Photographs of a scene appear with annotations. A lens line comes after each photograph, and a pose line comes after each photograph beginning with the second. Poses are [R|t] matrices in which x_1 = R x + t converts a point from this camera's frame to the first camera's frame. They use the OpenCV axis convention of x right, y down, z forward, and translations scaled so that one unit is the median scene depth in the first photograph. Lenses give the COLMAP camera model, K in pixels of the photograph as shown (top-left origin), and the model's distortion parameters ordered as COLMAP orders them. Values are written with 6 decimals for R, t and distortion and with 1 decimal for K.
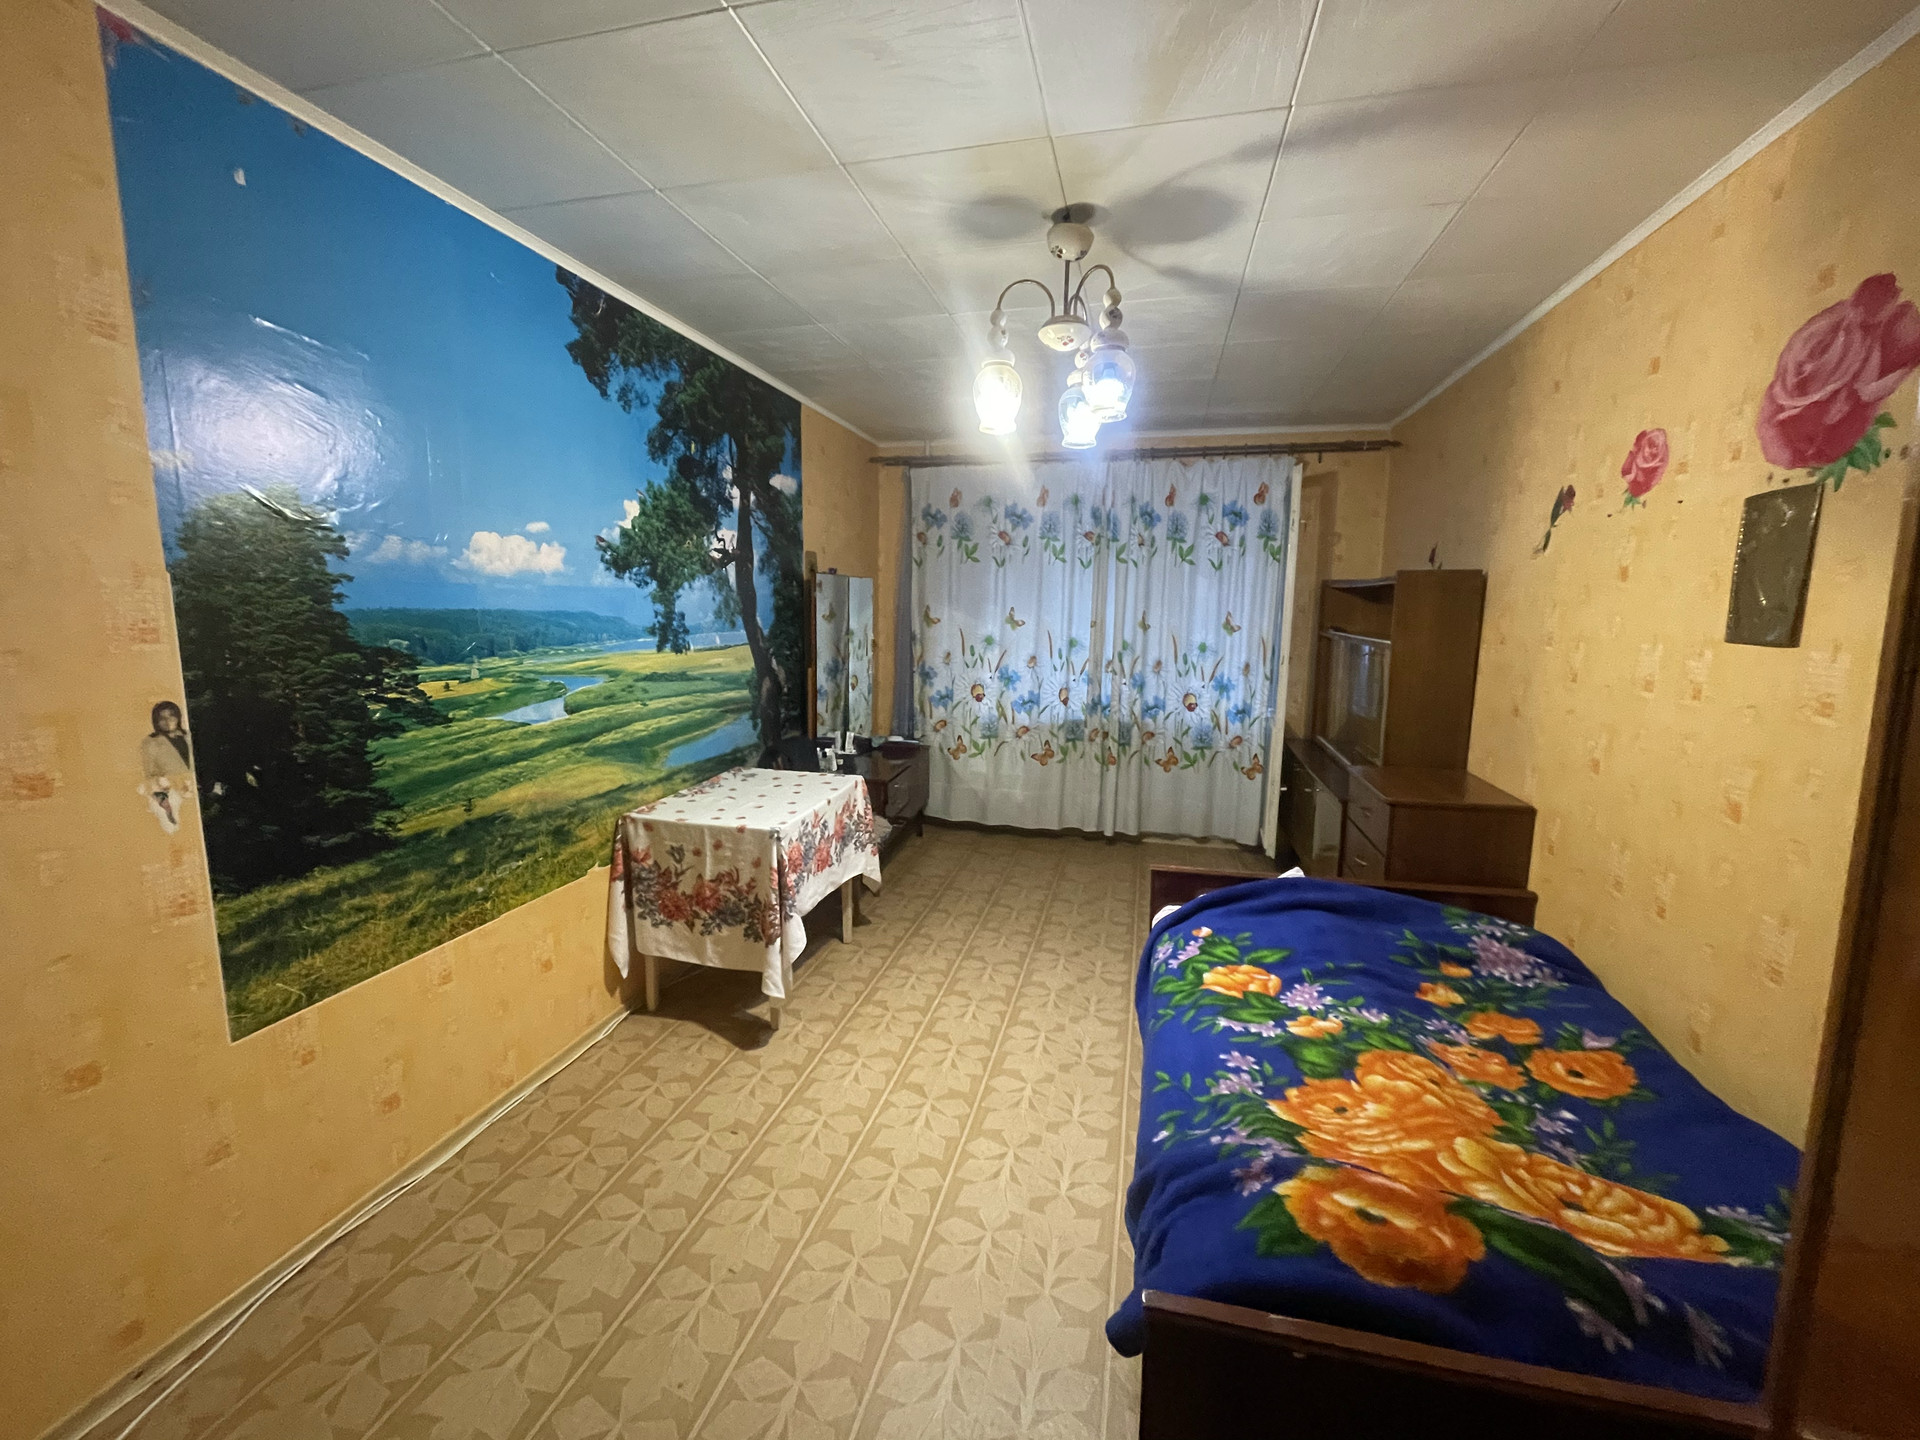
lens RADIAL K [[776.4, 0, 959.4], [0, 776.4, 717.6], [0, 0, 1]] dist [-0.002980, 0.000149]
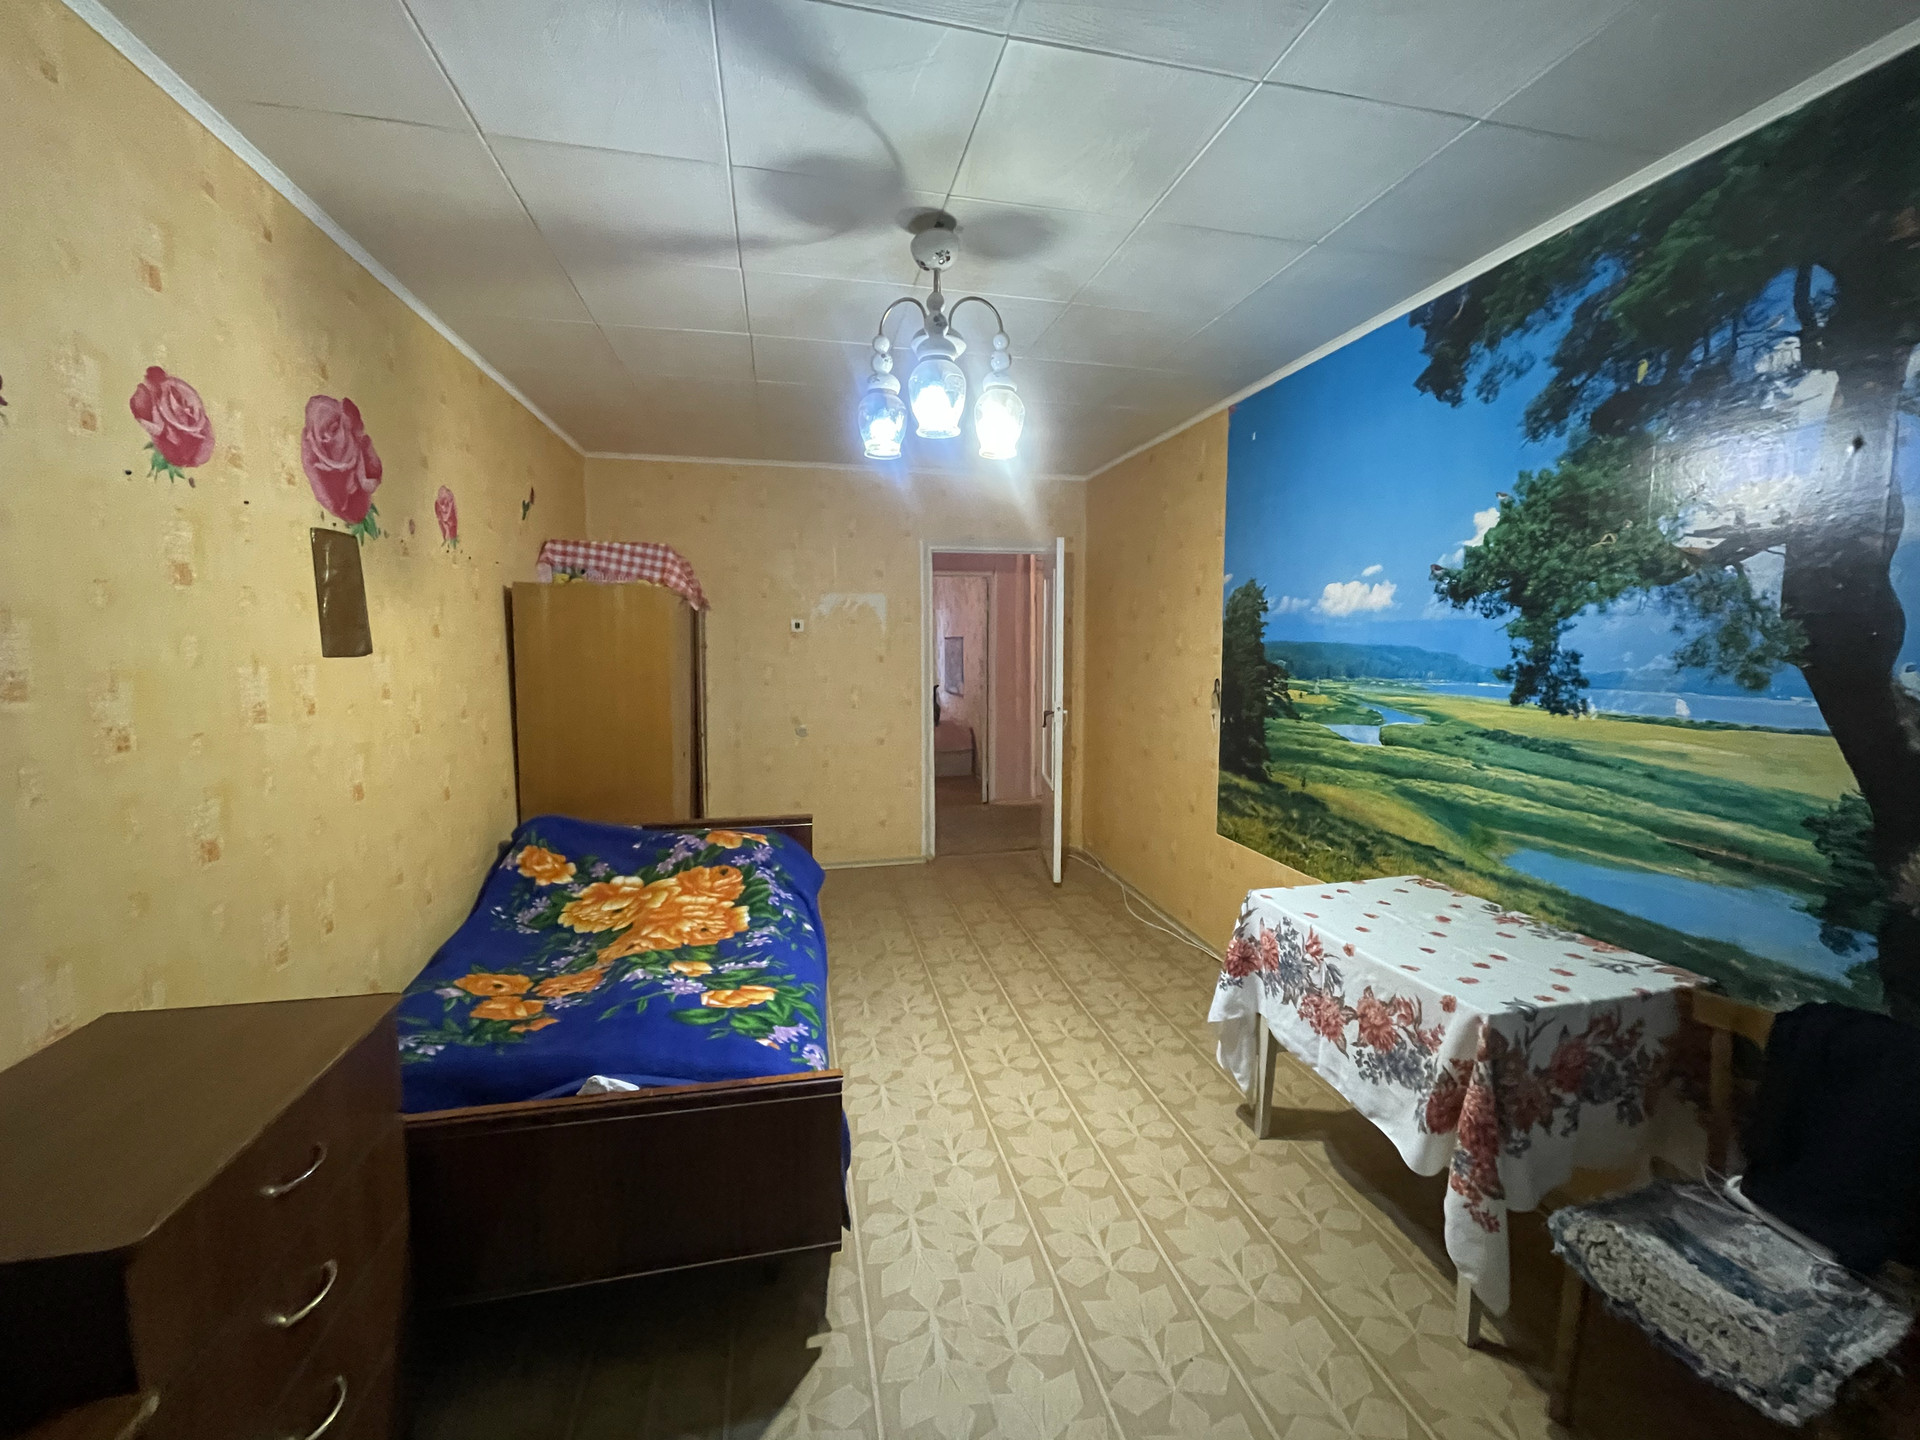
lens RADIAL K [[776.4, 0, 959.4], [0, 776.4, 717.6], [0, 0, 1]] dist [-0.002980, 0.000149]
pose [[-0.893653, 0.033109, -0.447536, 0.448815], [-0.077239, 0.971044, 0.226072, -0.221234], [0.442062, 0.236597, -0.865218, 1.577652]]
